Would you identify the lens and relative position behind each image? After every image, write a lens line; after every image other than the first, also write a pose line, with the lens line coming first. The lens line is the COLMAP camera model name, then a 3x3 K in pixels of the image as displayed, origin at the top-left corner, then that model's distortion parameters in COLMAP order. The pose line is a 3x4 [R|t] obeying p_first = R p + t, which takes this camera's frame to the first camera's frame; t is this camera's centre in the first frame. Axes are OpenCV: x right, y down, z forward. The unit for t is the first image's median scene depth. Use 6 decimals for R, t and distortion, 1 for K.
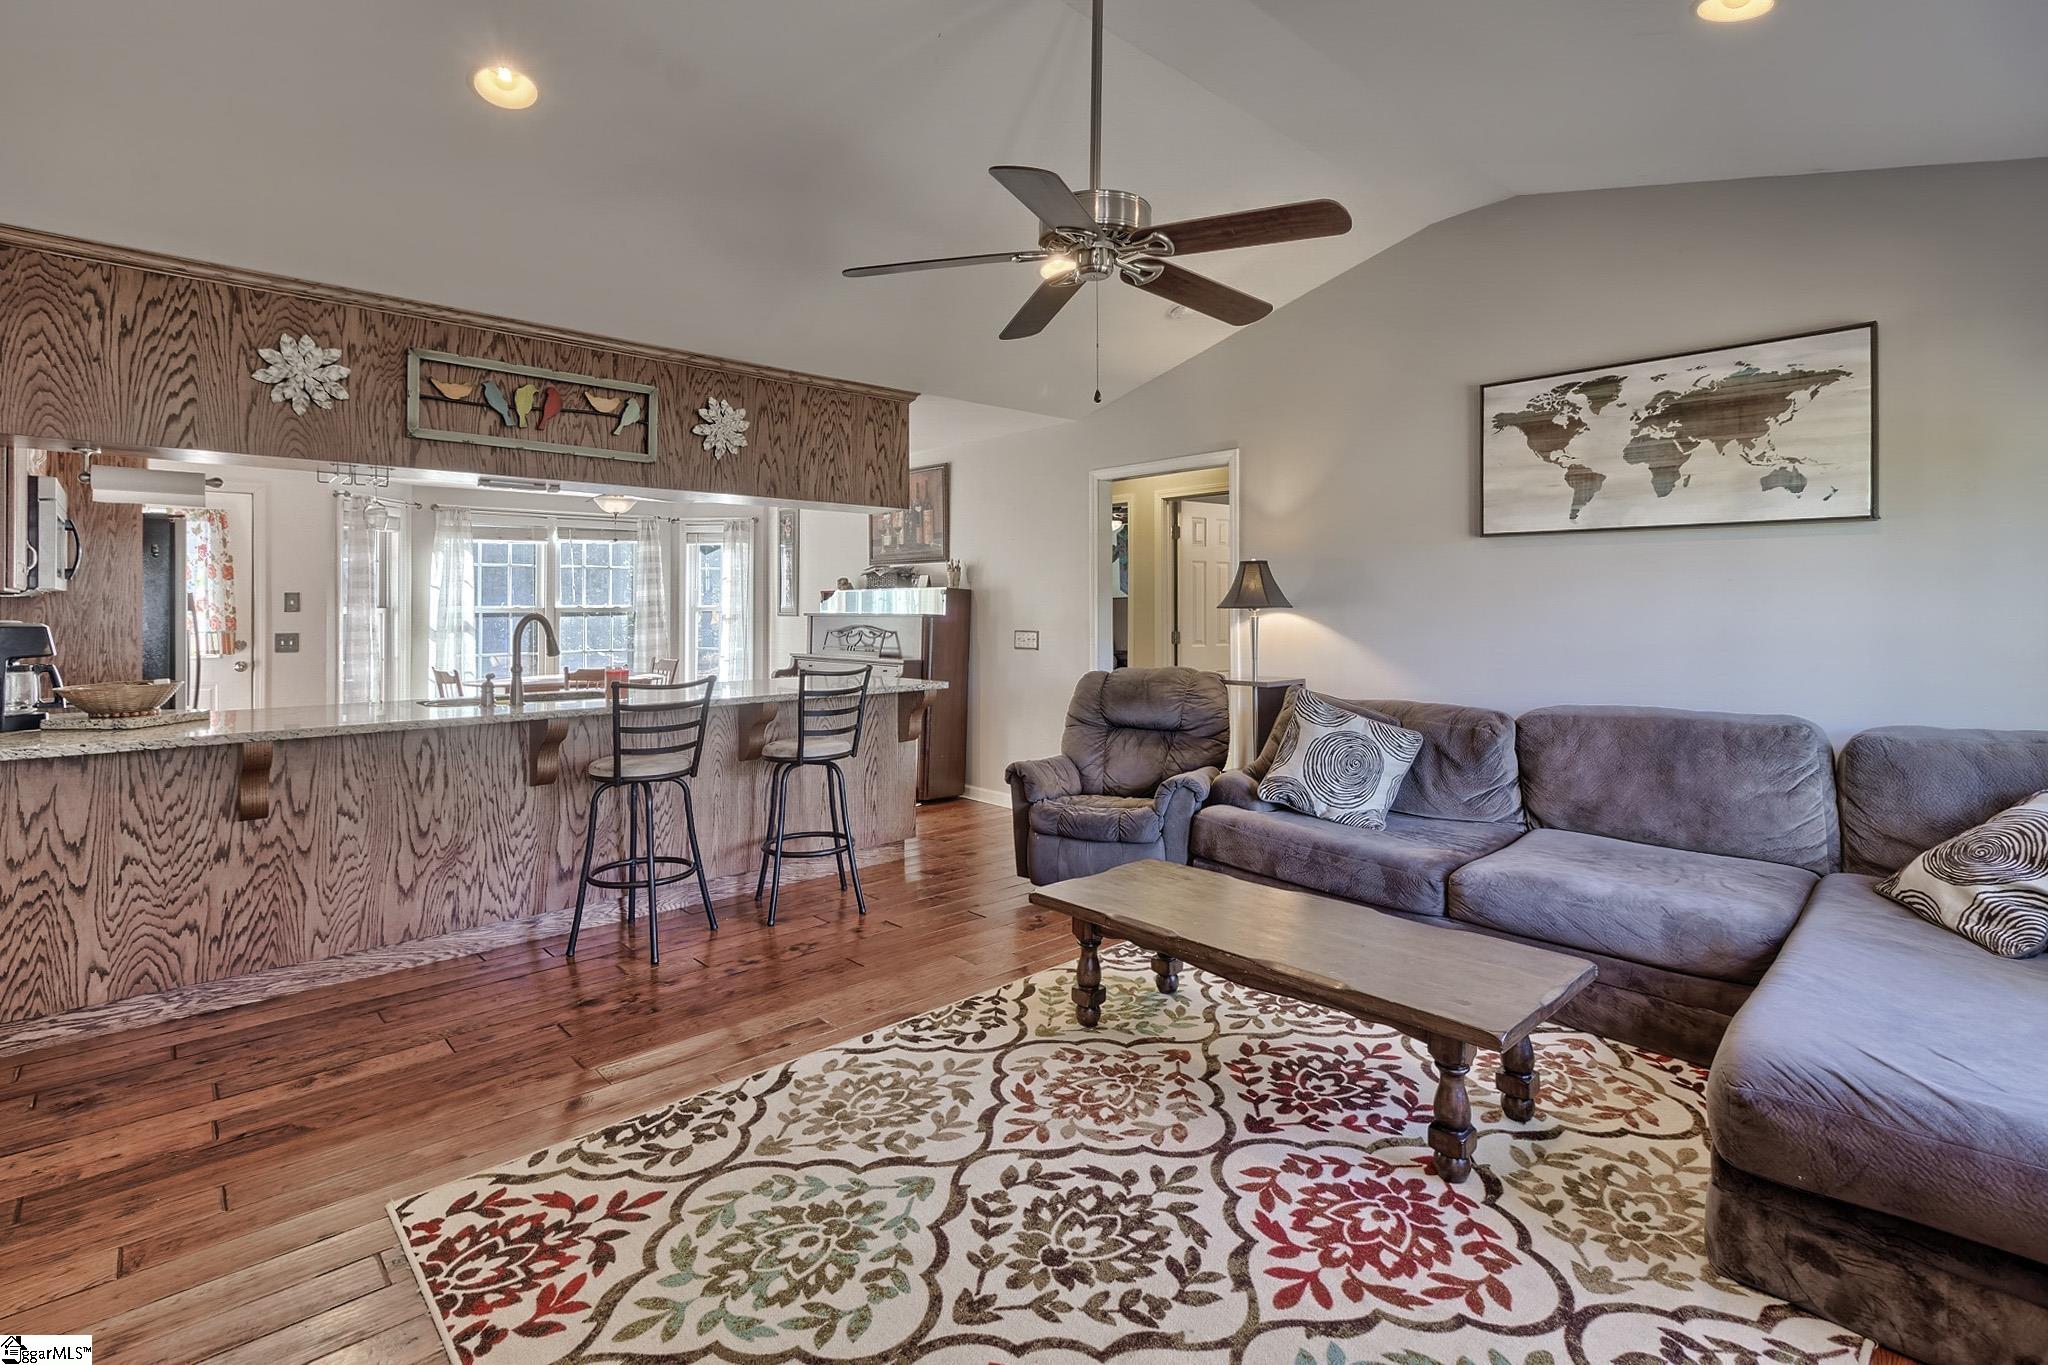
lens RADIAL K [[949.6, 0, 1004.7], [0, 949.6, 610.3], [0, 0, 1]] dist [-0.000124, 0.000138]
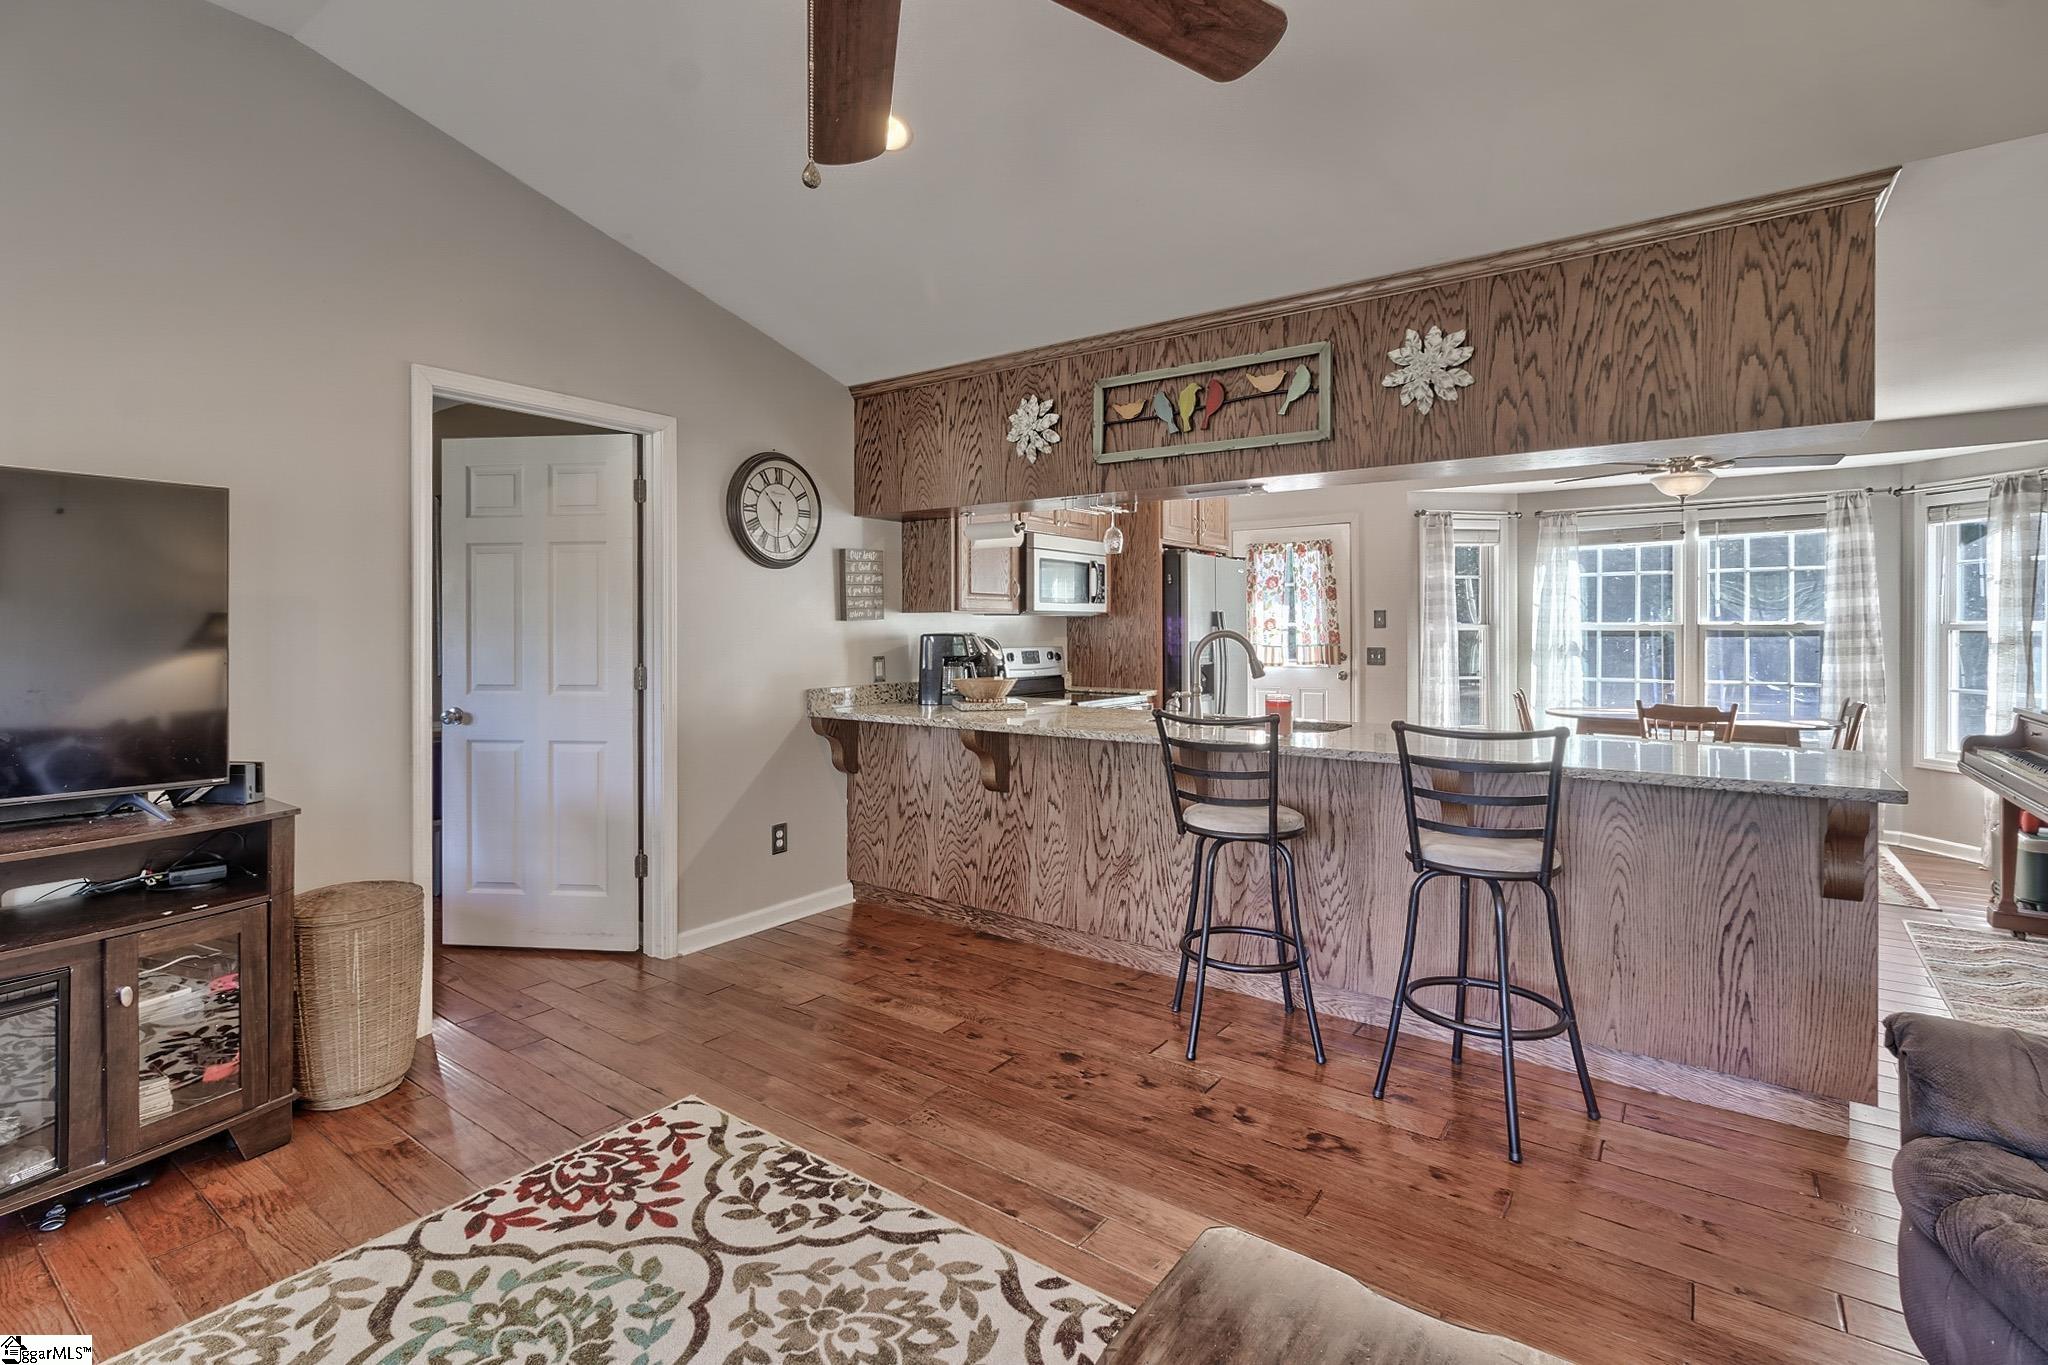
lens RADIAL K [[949.6, 0, 1018.9], [0, 949.6, 623.7], [0, 0, 1]] dist [-0.000124, 0.000138]
pose [[0.210483, 0.000214, -0.977598, 0.421697], [-0.004009, 0.999992, -0.000644, -0.001456], [0.977589, 0.004055, 0.210482, 0.722991]]
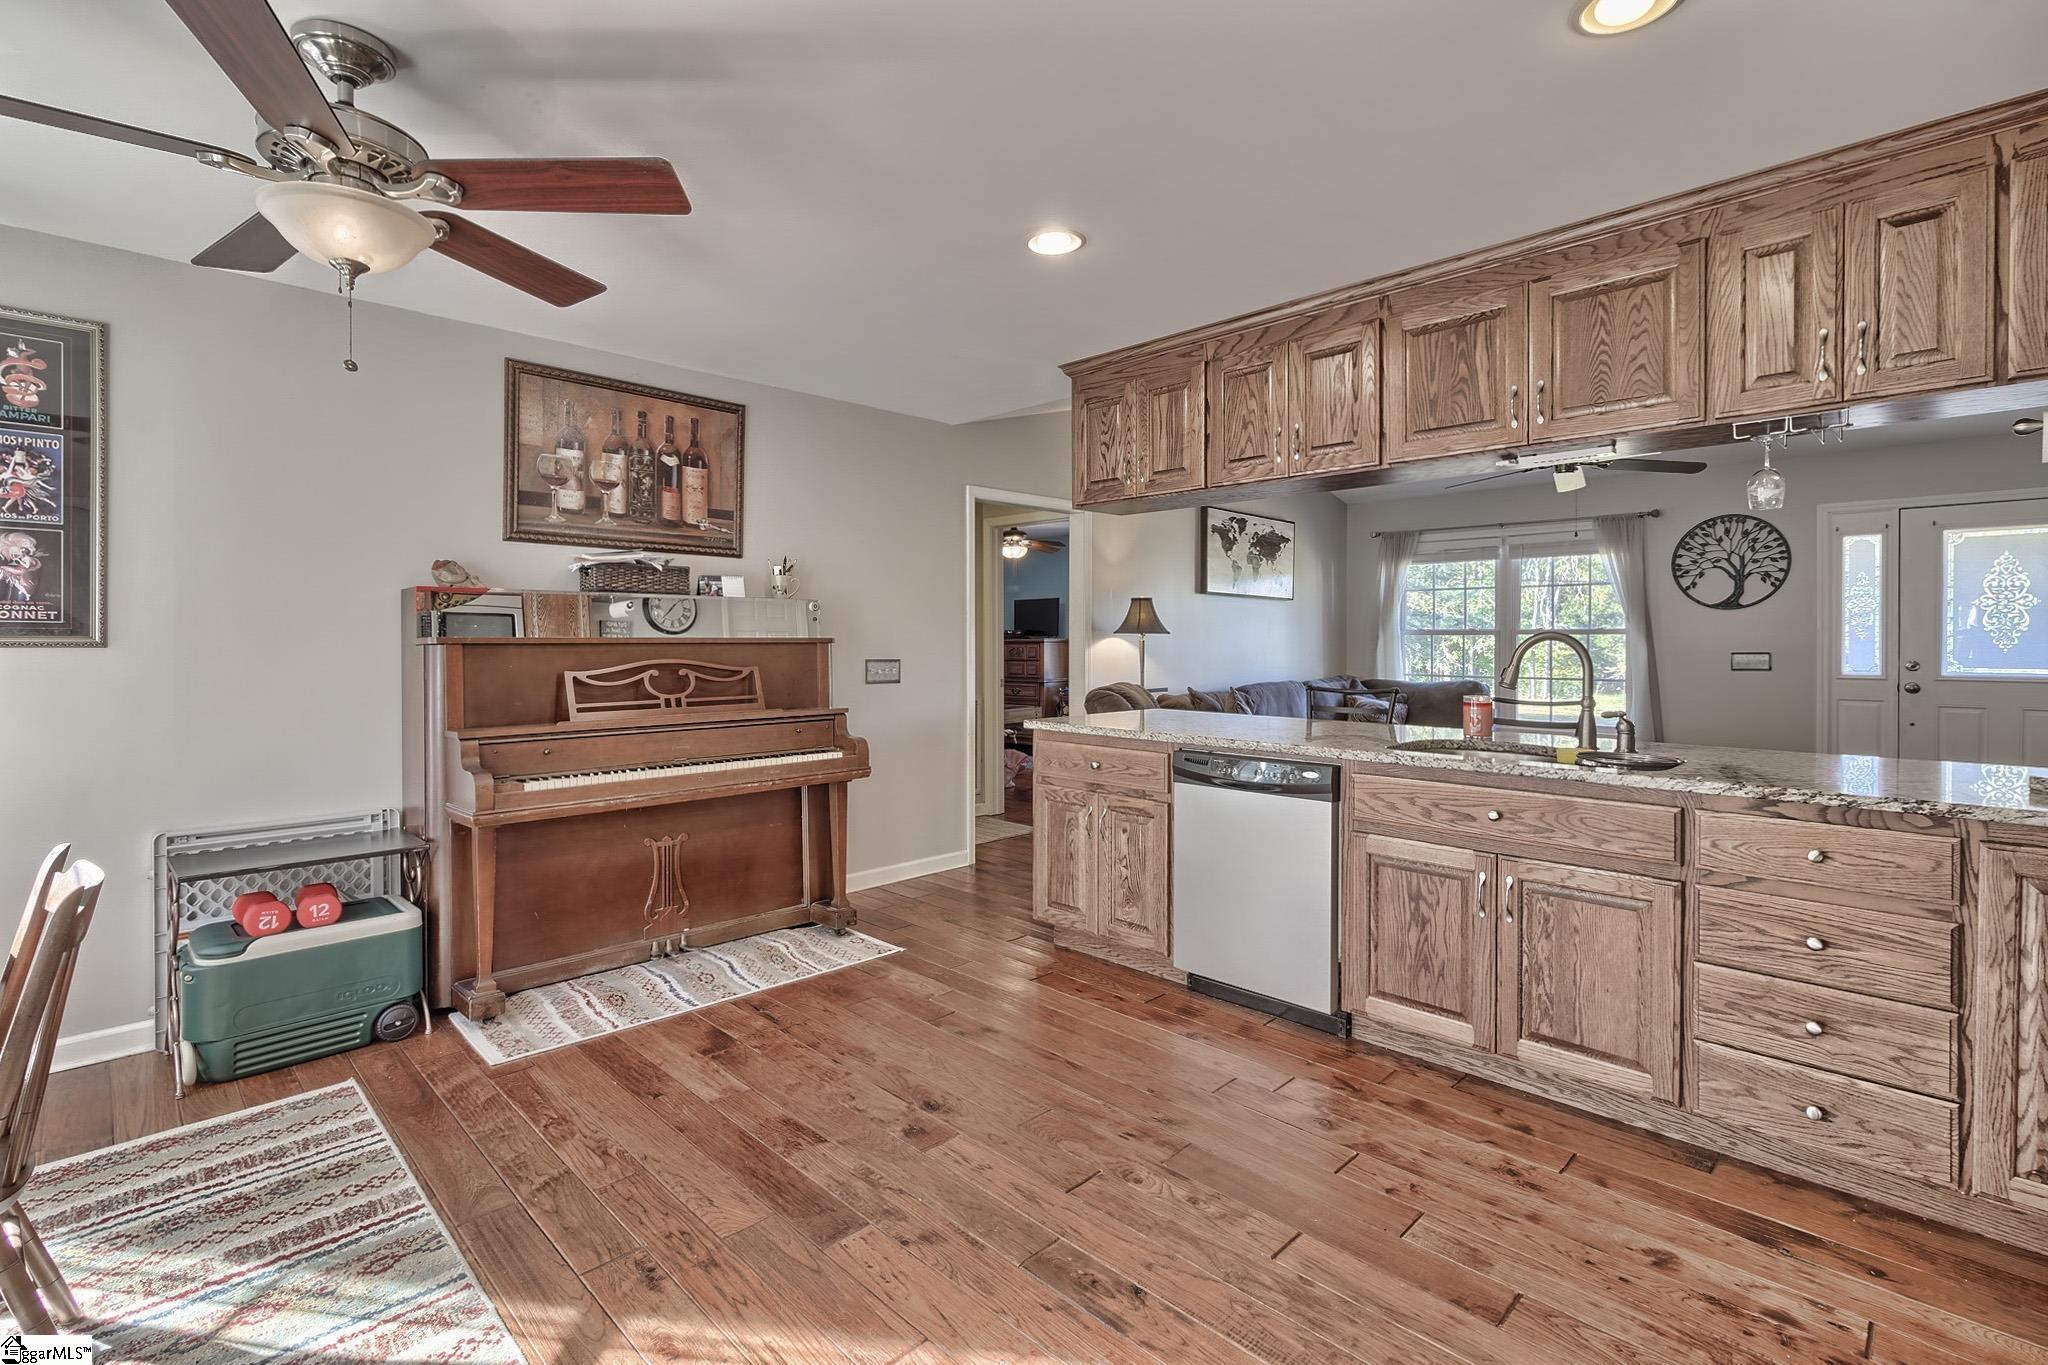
lens RADIAL K [[949.6, 0, 1006.6], [0, 949.6, 643.2], [0, 0, 1]] dist [-0.000124, 0.000138]
pose [[-0.041253, -0.001847, 0.999147, -1.469471], [0.000737, 0.999998, 0.001879, 0.013248], [-0.999148, 0.000814, -0.041252, 1.732468]]
